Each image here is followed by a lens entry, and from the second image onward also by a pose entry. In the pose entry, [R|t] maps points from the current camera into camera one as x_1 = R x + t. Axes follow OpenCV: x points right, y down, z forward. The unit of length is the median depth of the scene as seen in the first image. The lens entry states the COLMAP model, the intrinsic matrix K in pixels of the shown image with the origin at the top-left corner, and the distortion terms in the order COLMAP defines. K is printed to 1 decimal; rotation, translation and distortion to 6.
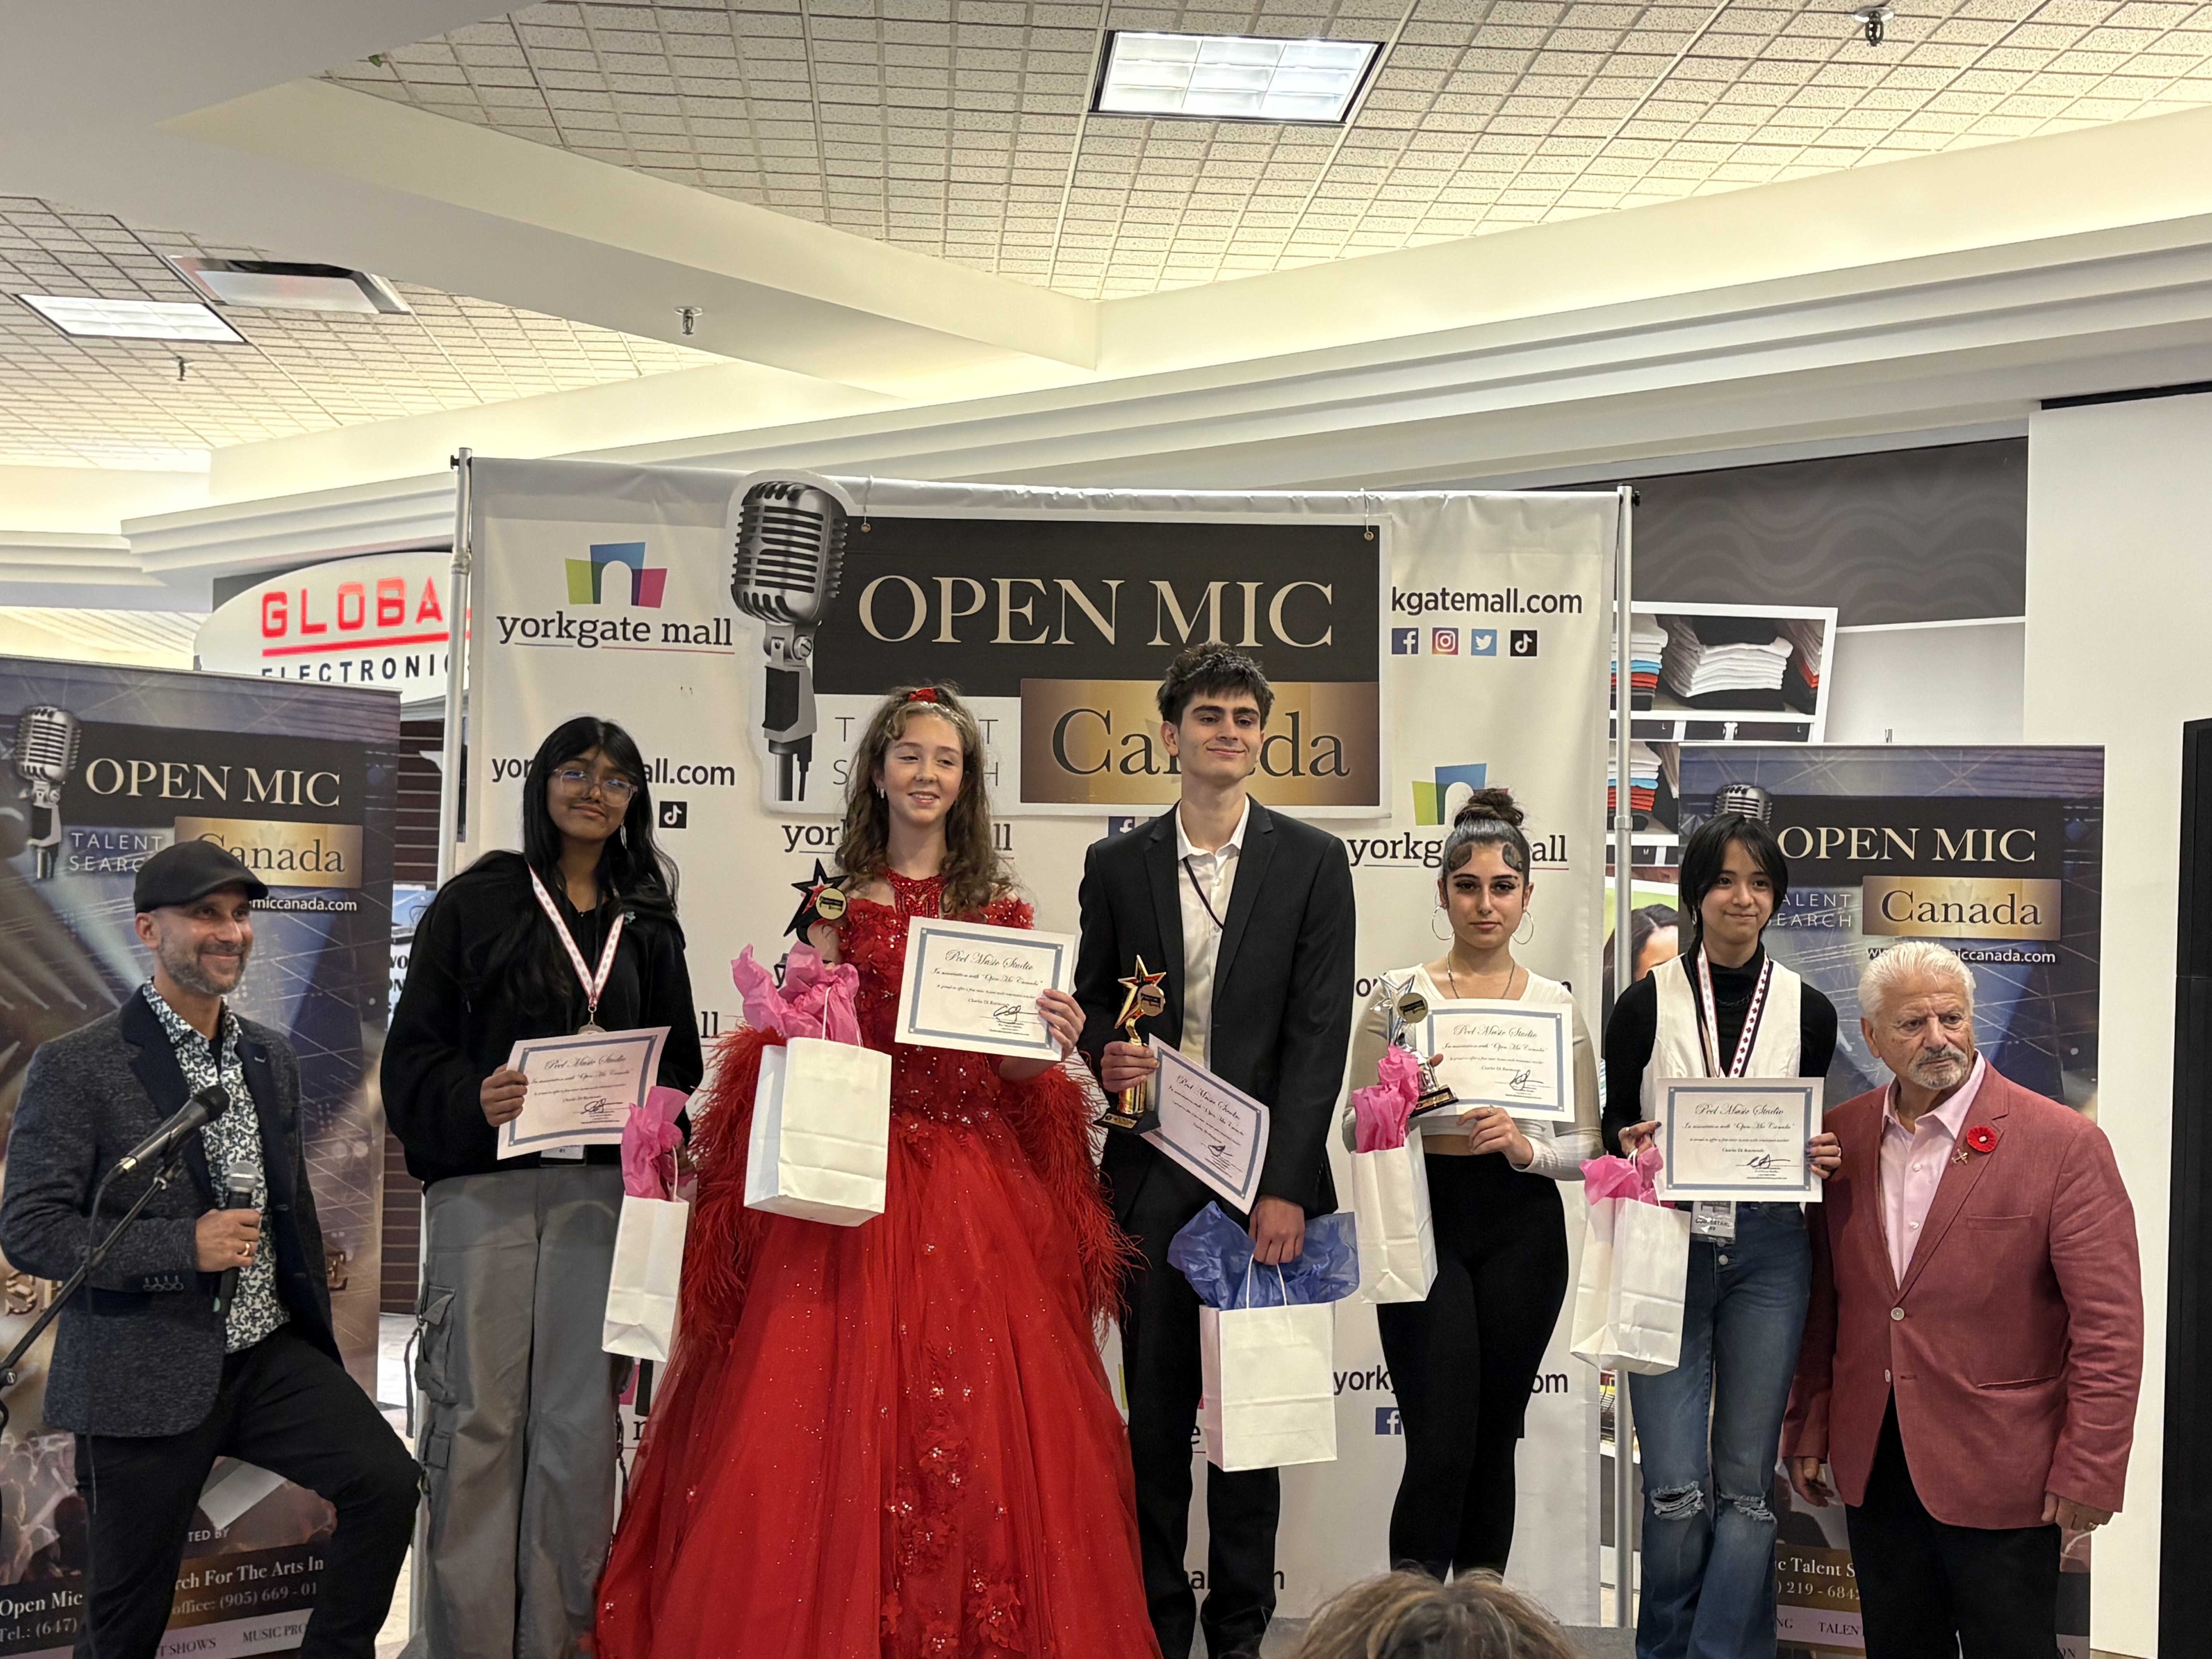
lens RADIAL K [[3250.2, 0, 1106.0], [0, 3250.2, 829.5], [0, 0, 1]] dist [0.350533, -1.630120]
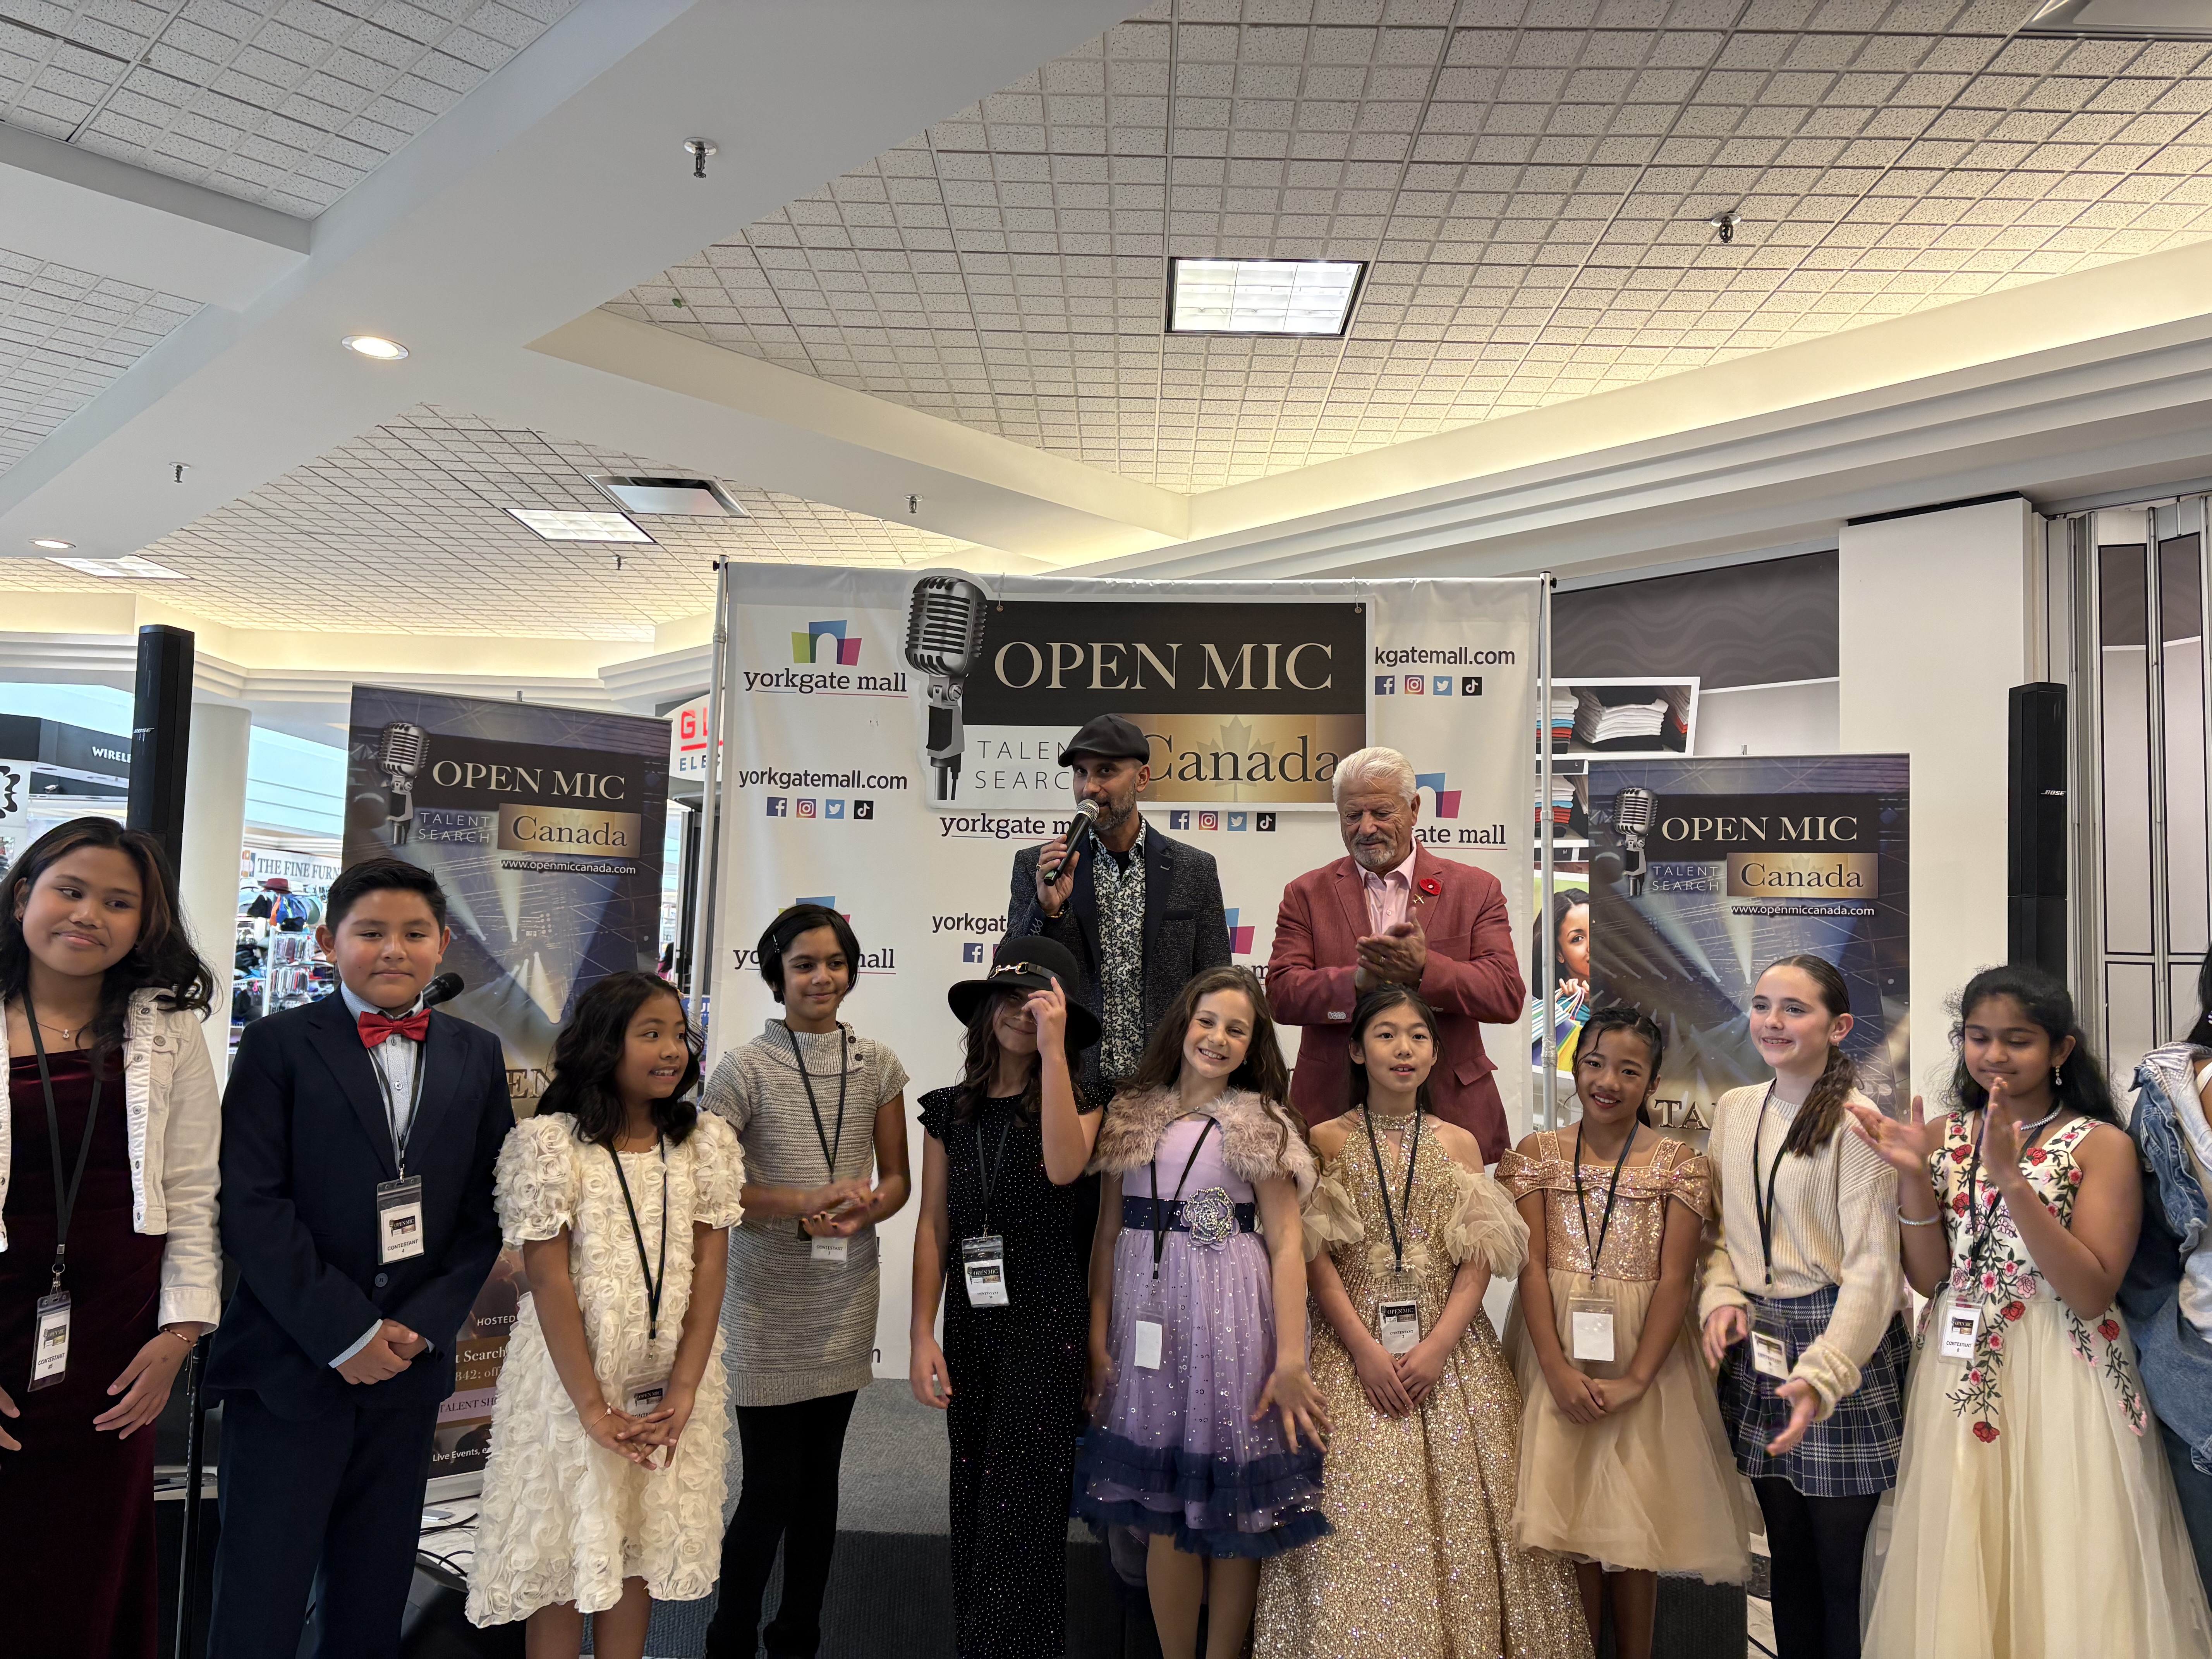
lens RADIAL K [[1839.3, 0, 1096.4], [0, 1839.3, 806.8], [0, 0, 1]] dist [0.224528, -0.641034]
pose [[0.996370, -0.003488, -0.085056, 0.036399], [-0.000868, 0.998692, -0.051121, 0.034876], [0.085123, 0.051010, 0.995064, 0.209406]]
